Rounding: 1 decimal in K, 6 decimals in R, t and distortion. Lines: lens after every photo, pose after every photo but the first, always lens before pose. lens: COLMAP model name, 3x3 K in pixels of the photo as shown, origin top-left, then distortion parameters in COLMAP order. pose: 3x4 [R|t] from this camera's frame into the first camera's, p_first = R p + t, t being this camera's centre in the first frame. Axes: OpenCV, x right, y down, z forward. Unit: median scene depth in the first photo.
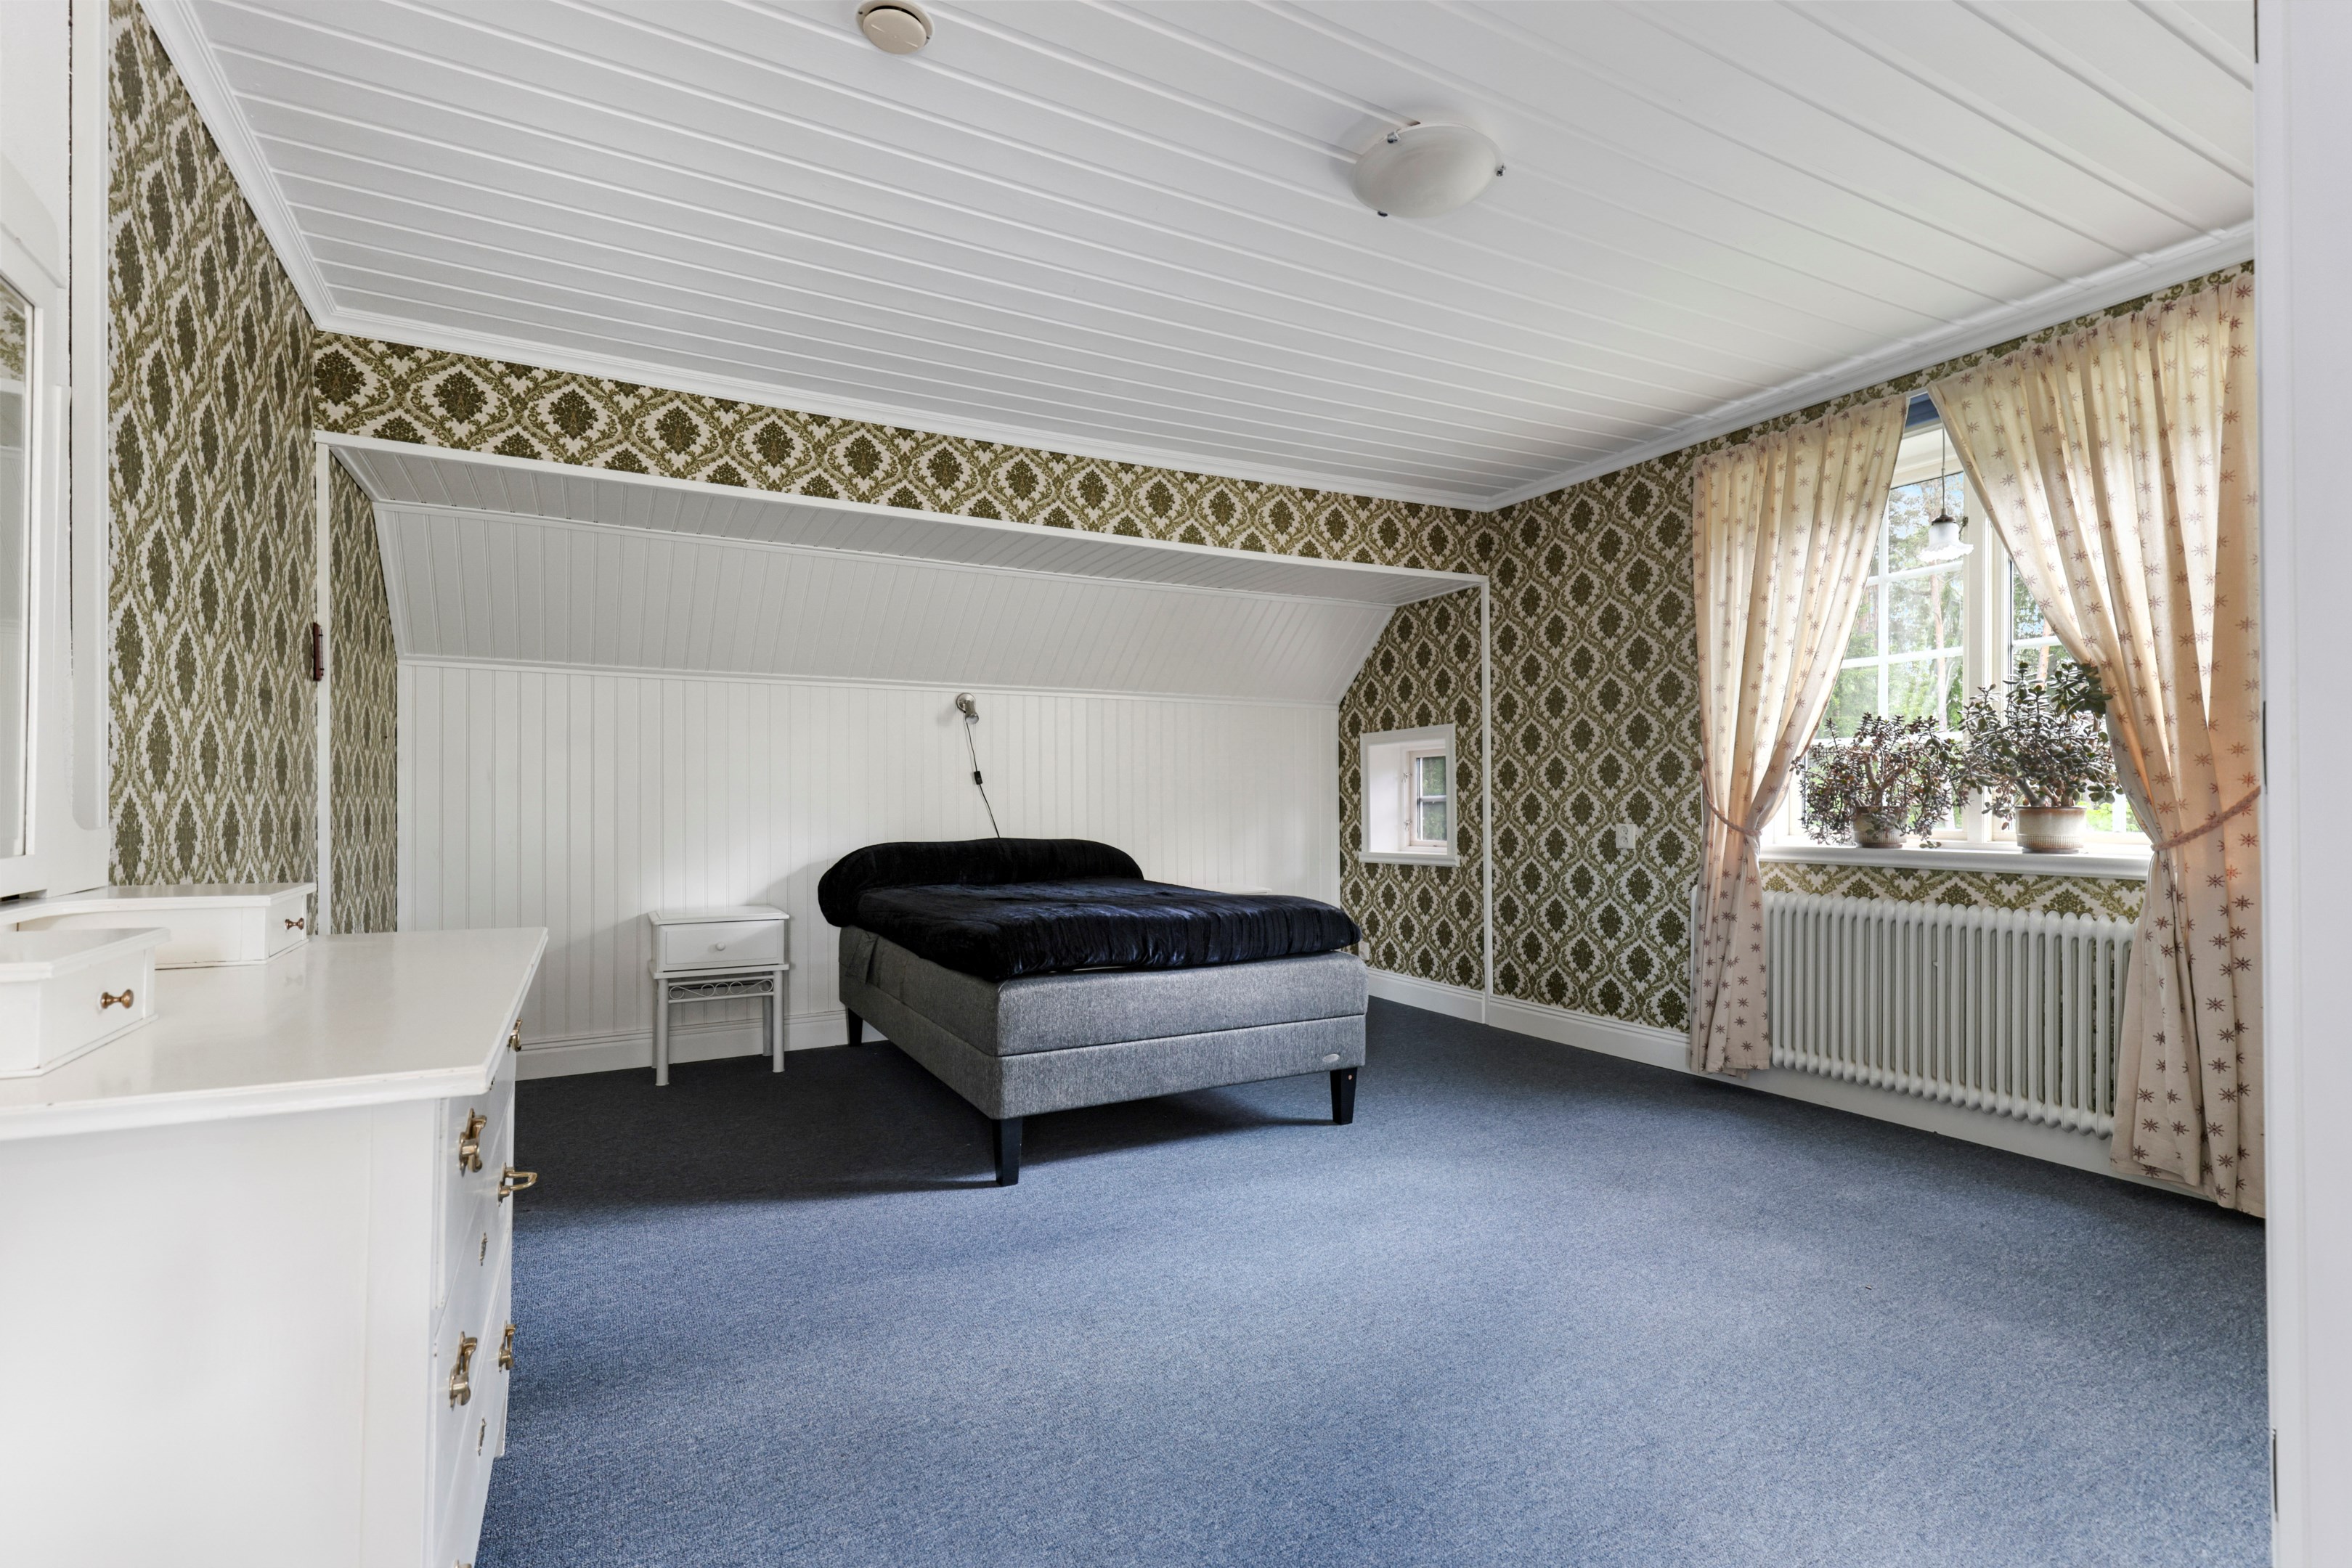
lens RADIAL K [[1080.0, 0, 1181.6], [0, 1080.0, 793.2], [0, 0, 1]] dist [0.002970, -0.000274]
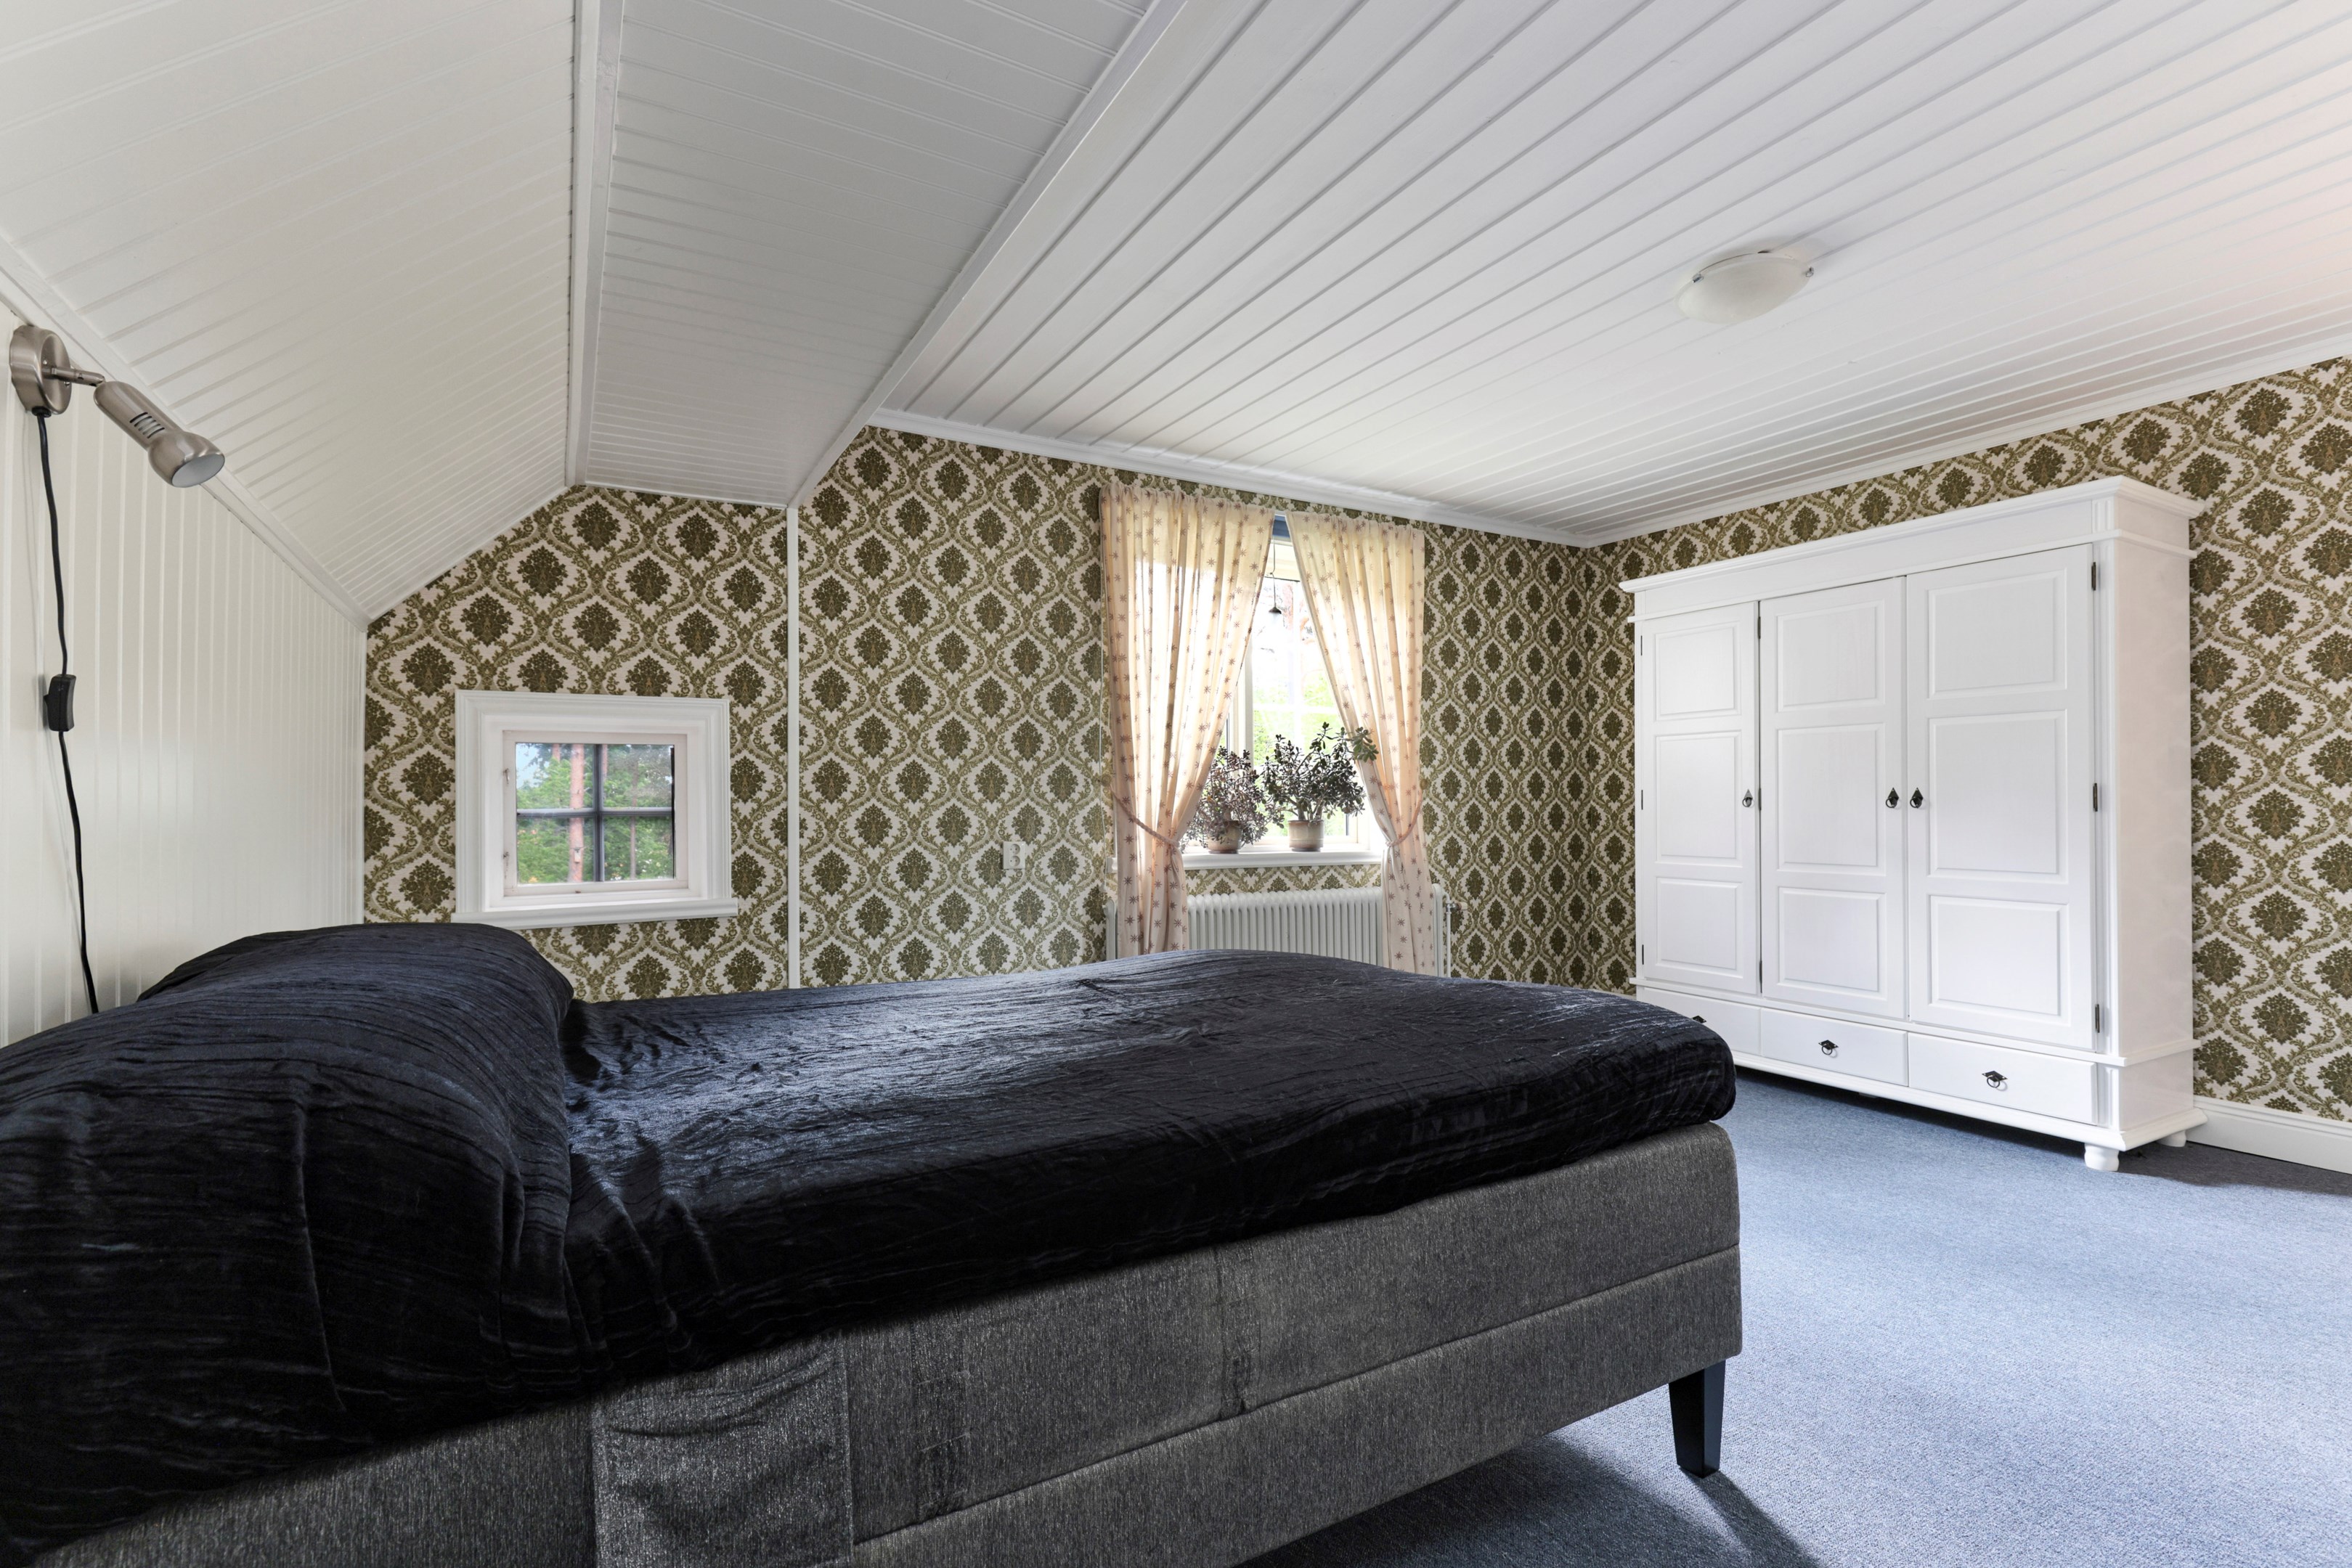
lens RADIAL K [[1080.0, 0, 1186.0], [0, 1080.0, 801.7], [0, 0, 1]] dist [0.002970, -0.000274]
pose [[-0.035184, 0.015154, 0.999266, -0.492668], [-0.005311, 0.999868, -0.015351, 0.007845], [-0.999367, -0.005847, -0.035098, 0.871733]]
